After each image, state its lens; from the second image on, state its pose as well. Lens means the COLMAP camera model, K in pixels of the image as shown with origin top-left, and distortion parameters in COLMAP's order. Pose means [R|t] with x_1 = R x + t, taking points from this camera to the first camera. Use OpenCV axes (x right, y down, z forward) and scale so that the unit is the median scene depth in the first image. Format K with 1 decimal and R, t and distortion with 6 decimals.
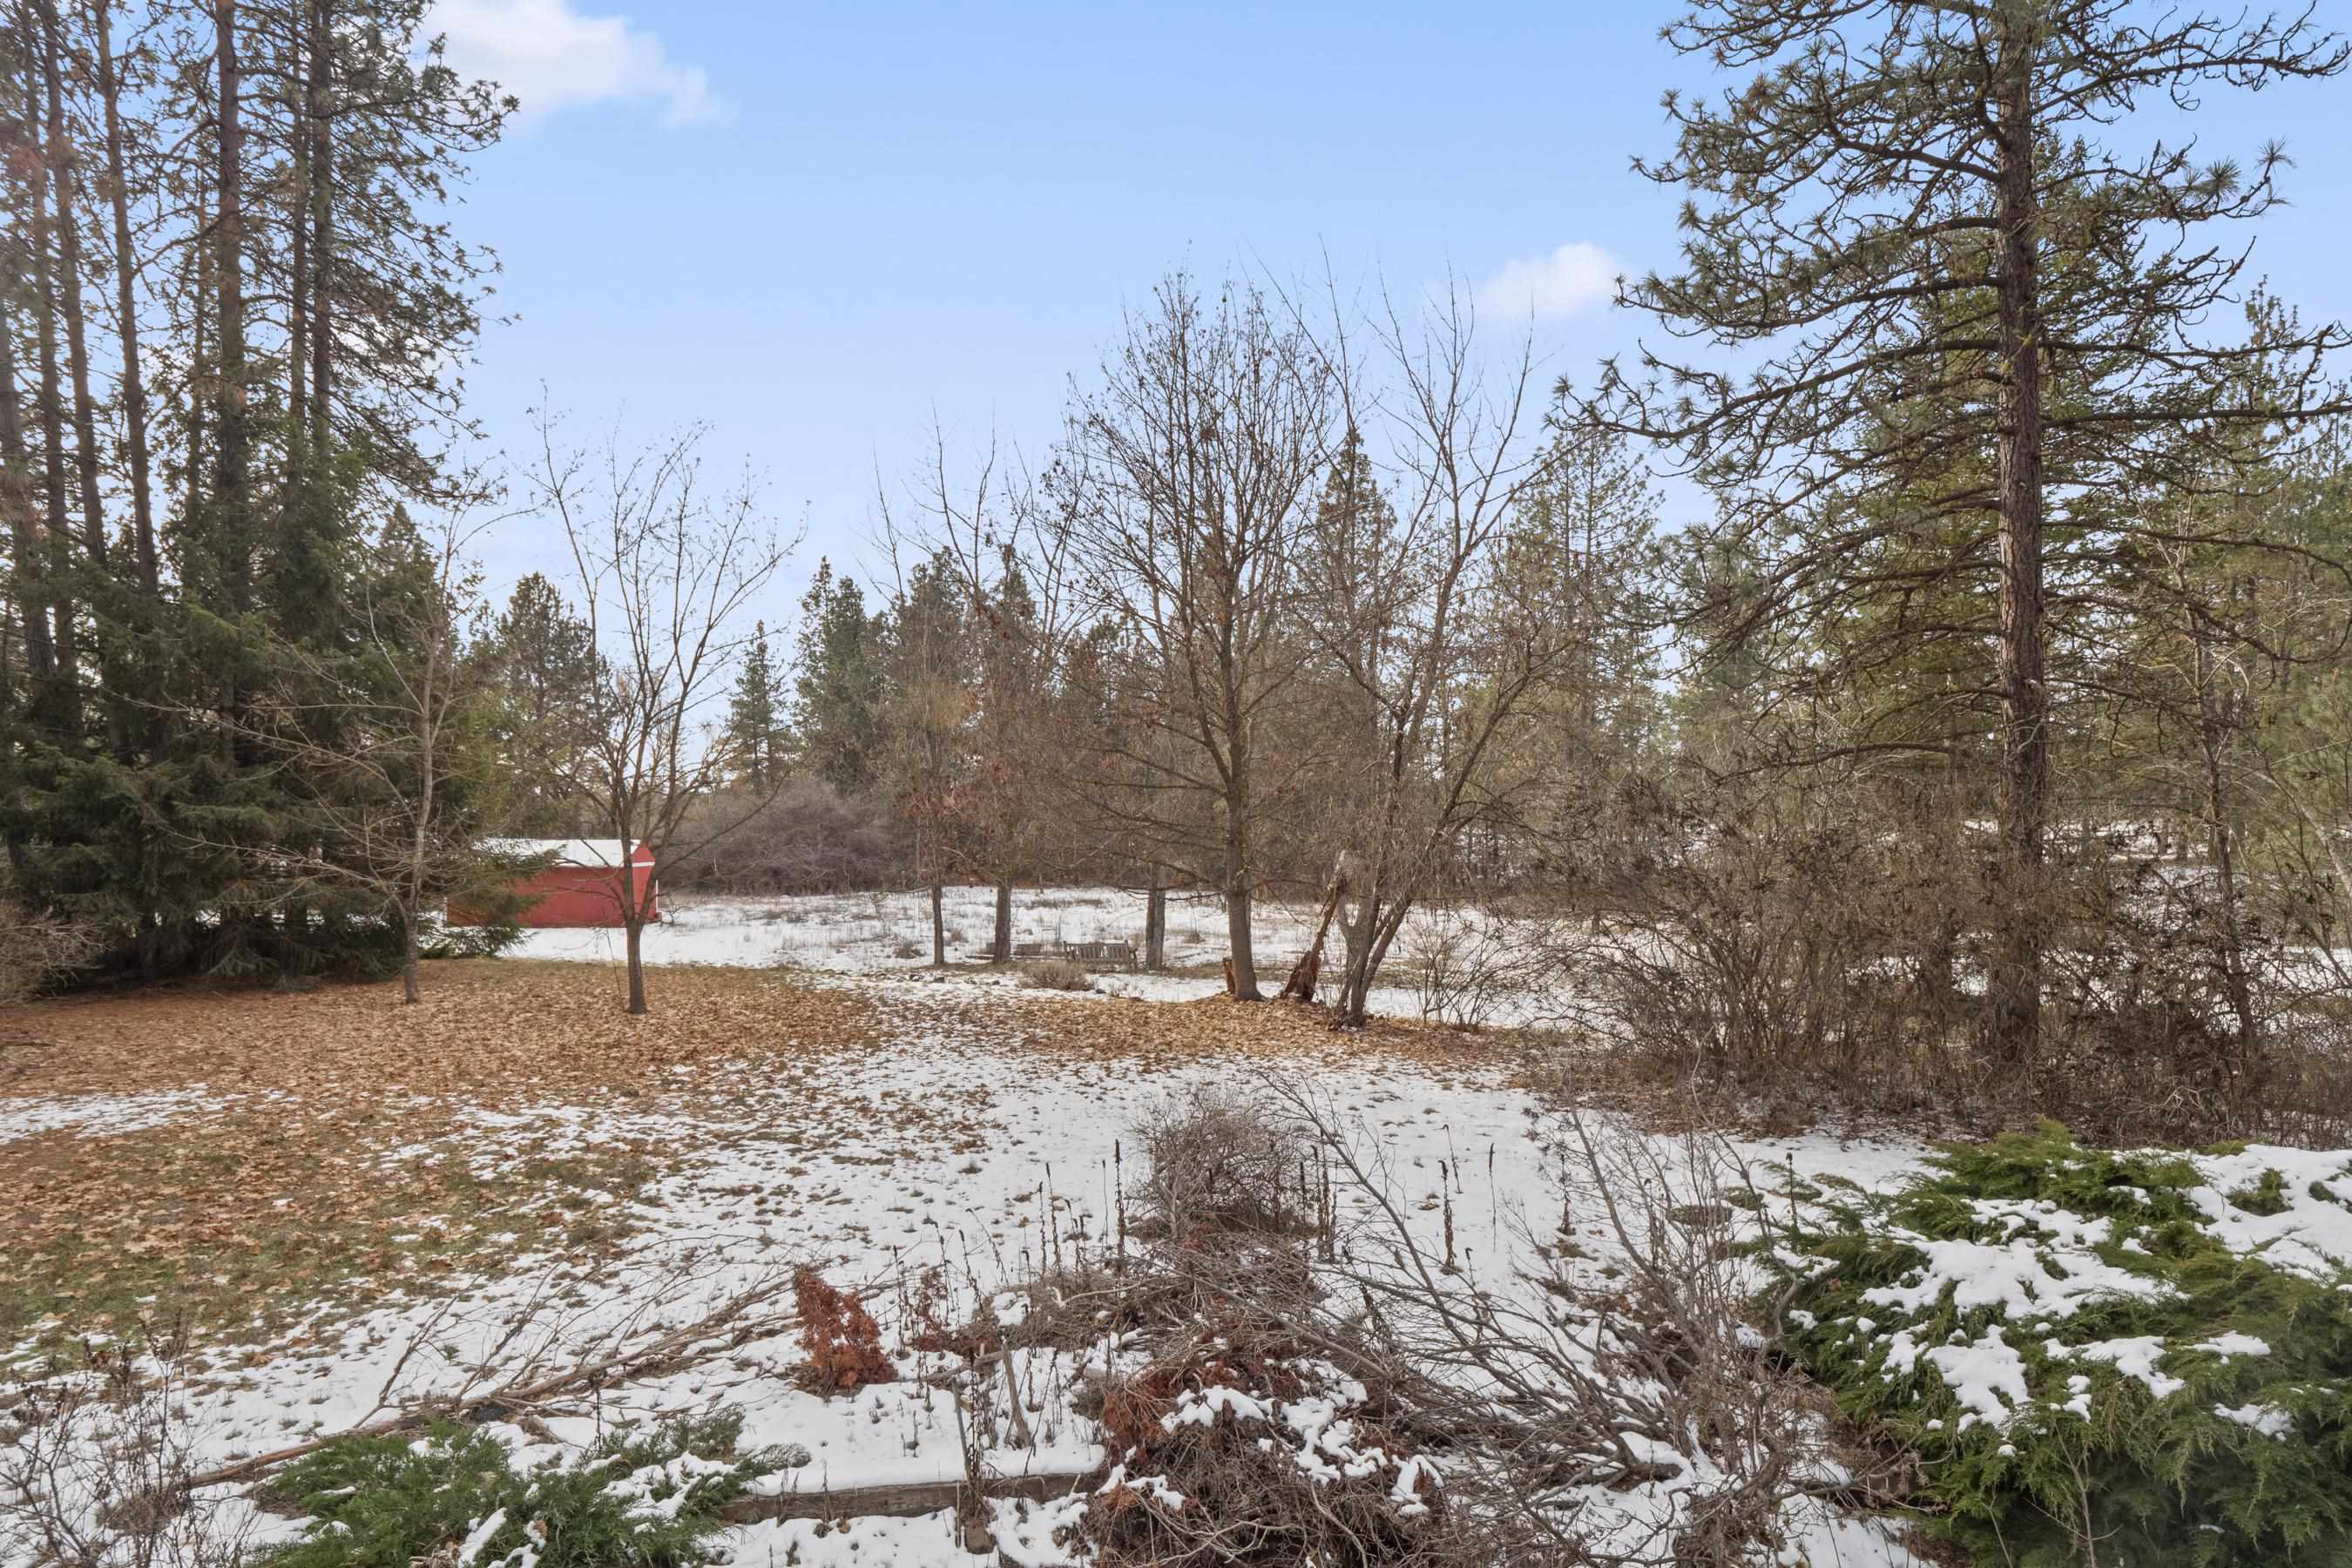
lens RADIAL K [[1219.0, 0, 1175.7], [0, 1219.0, 897.2], [0, 0, 1]] dist [-0.018457, -0.001861]
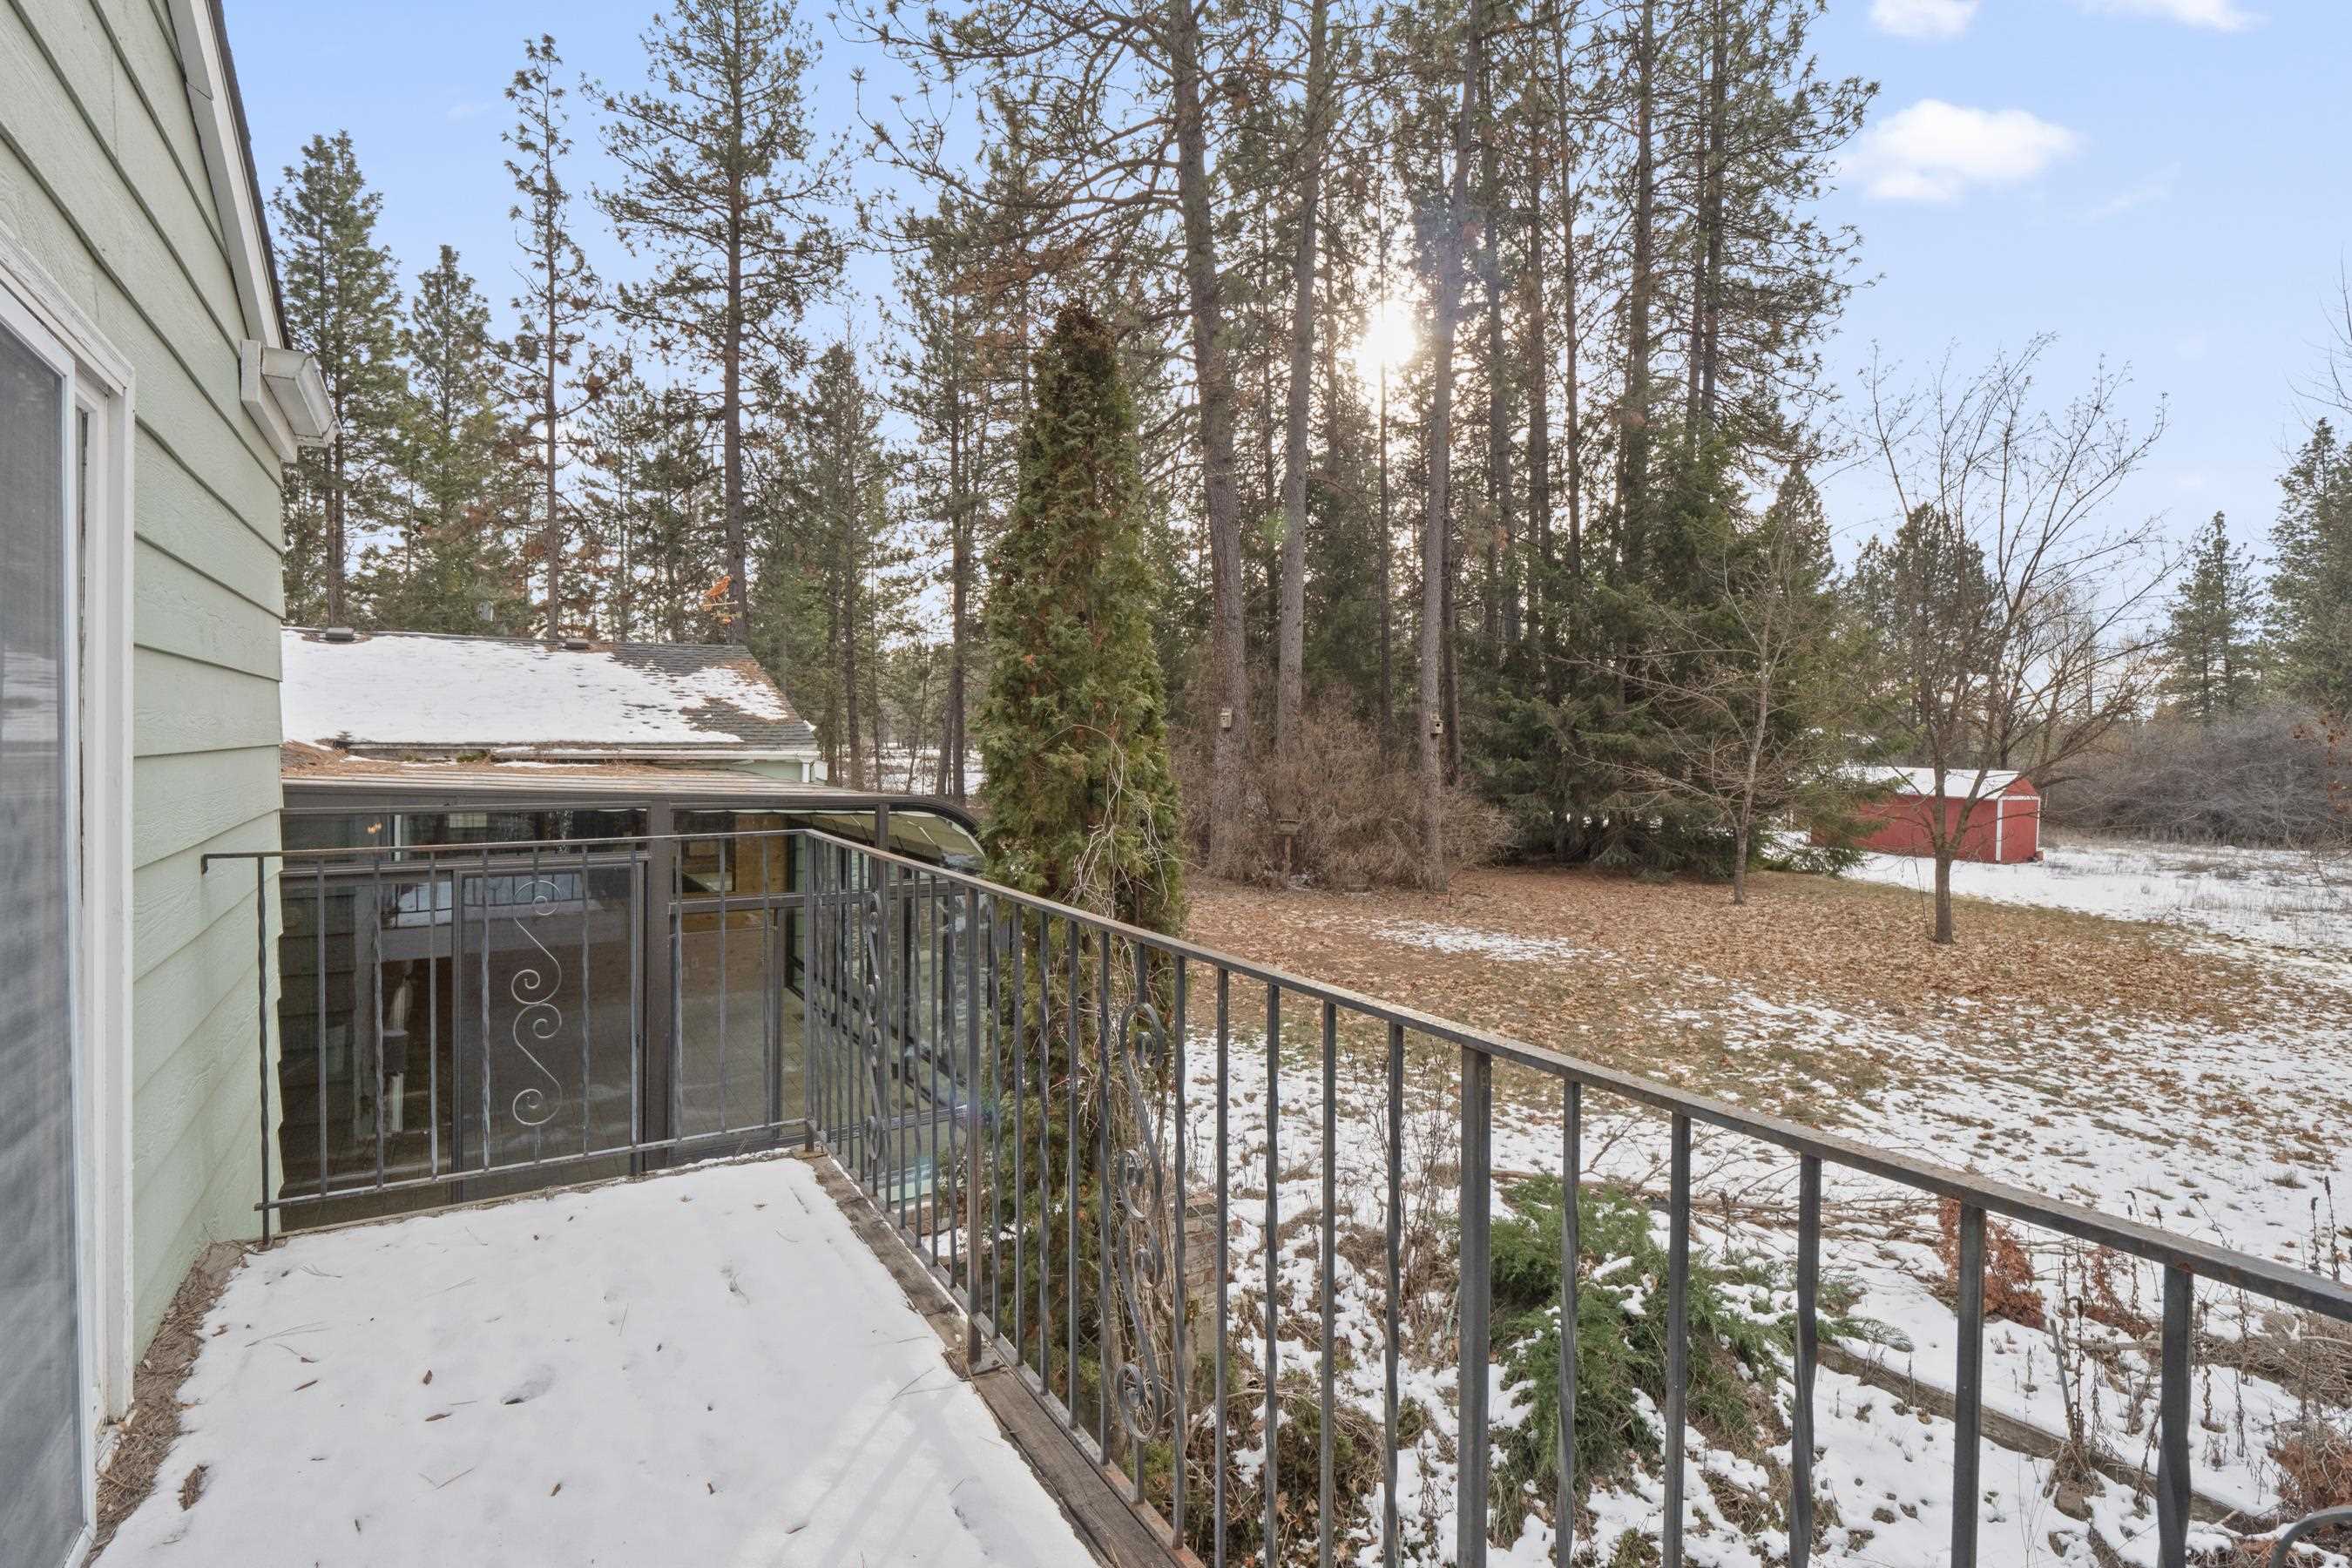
lens RADIAL K [[1157.5, 0, 1161.1], [0, 1157.5, 755.0], [0, 0, 1]] dist [-0.009787, -0.001761]
pose [[0.482976, 0.019874, -0.875408, 0.122436], [-0.069968, 0.997422, -0.015959, 0.002397], [0.872833, 0.068958, 0.483122, -0.047980]]
